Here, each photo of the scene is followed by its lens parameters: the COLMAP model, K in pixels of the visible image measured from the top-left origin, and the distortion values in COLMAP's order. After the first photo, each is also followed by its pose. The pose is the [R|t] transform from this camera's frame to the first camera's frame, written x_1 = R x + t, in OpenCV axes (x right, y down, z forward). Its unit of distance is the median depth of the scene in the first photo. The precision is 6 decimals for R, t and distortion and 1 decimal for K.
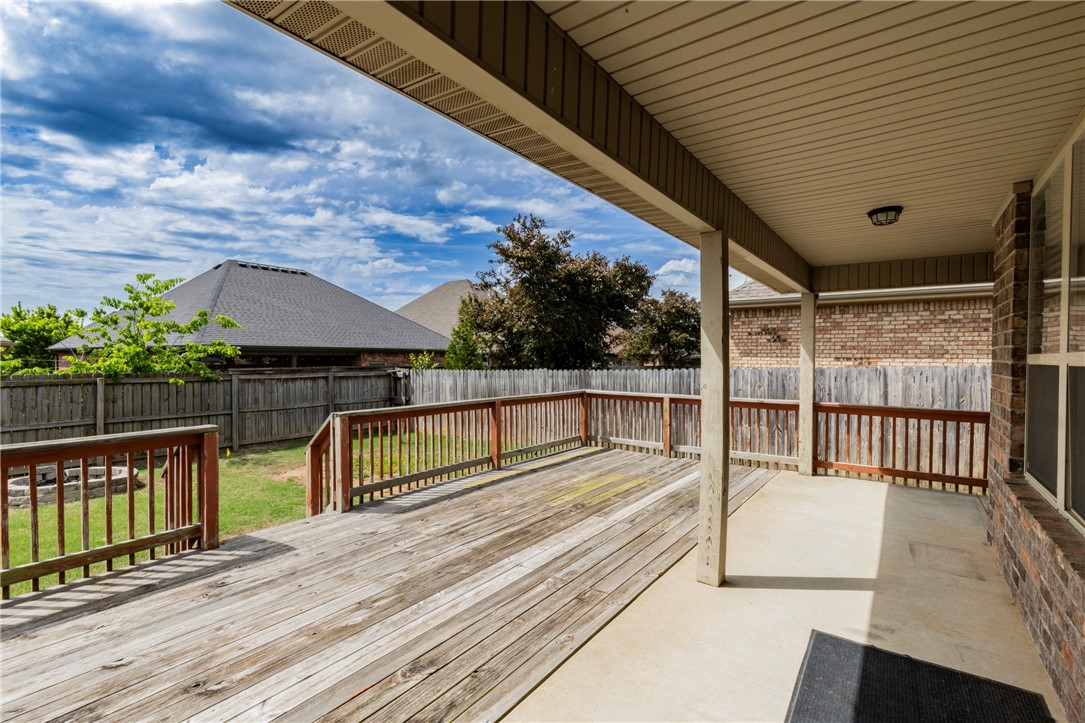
lens RADIAL K [[493.6, 0, 552.1], [0, 493.6, 364.3], [0, 0, 1]] dist [0.006628, -0.000534]
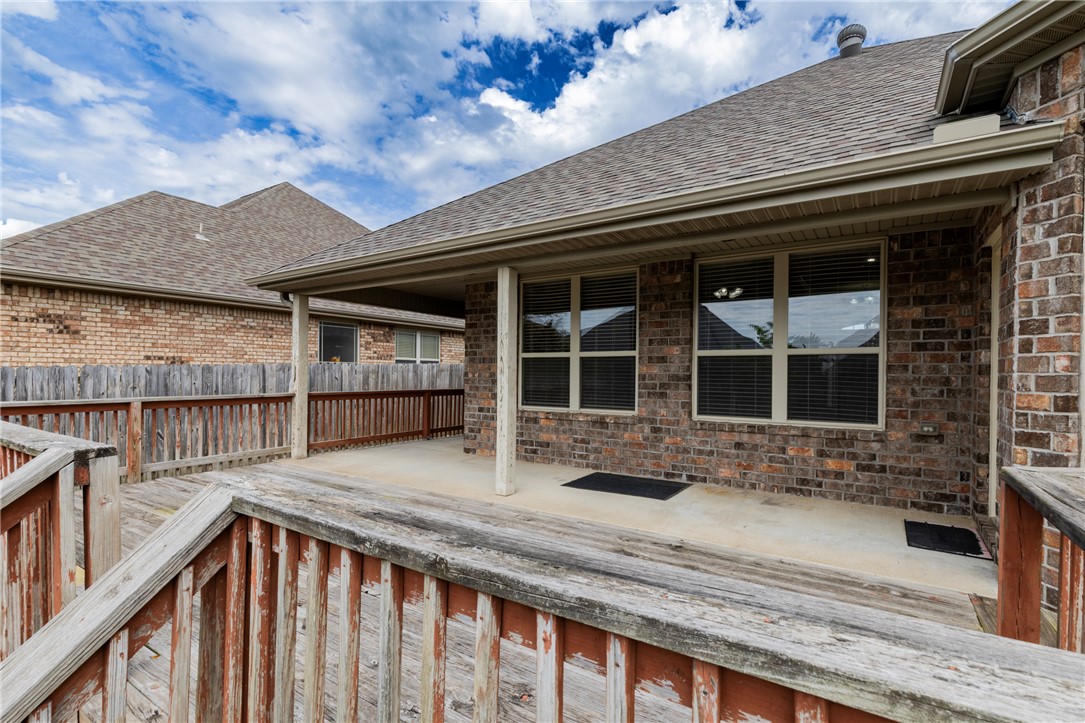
lens RADIAL K [[503.5, 0, 560.5], [0, 503.5, 376.2], [0, 0, 1]] dist [0.009353, -0.000171]
pose [[-0.058158, -0.012863, 0.998224, -0.754391], [0.007302, 0.999885, 0.013310, 0.032236], [-0.998281, 0.008063, -0.058058, 0.557069]]
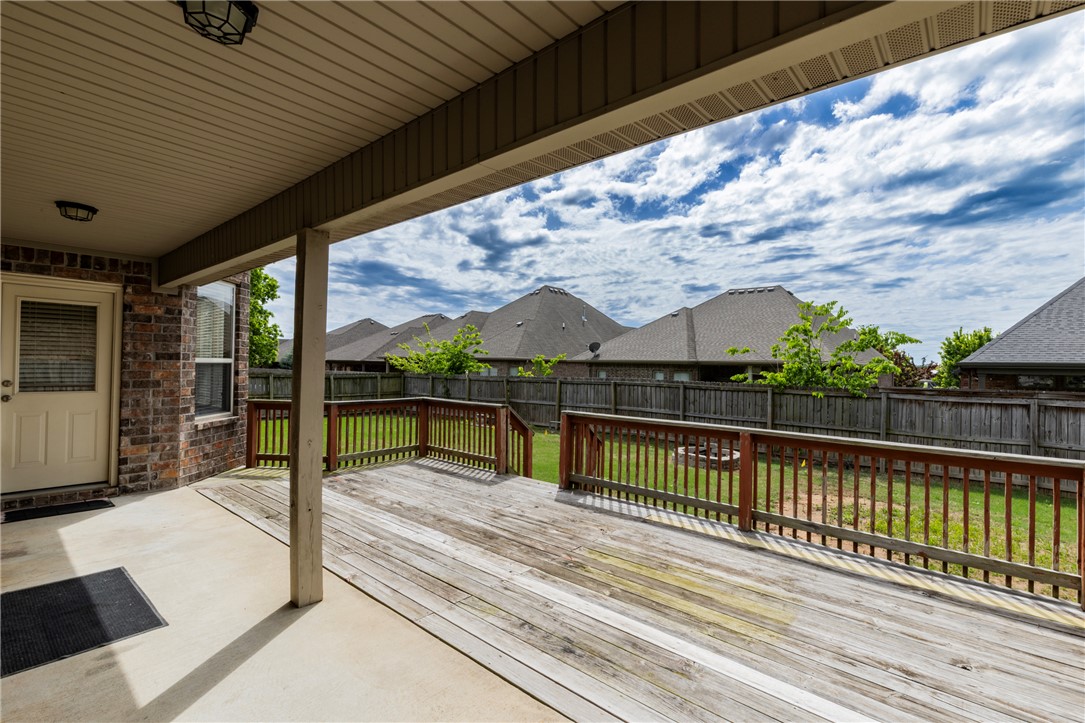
lens RADIAL K [[493.6, 0, 552.1], [0, 493.6, 364.3], [0, 0, 1]] dist [0.006628, -0.000534]
pose [[-0.089911, -0.009445, -0.995905, 0.740317], [-0.034320, 0.999391, -0.006379, -0.012100], [0.995358, 0.033606, -0.090181, 0.931574]]
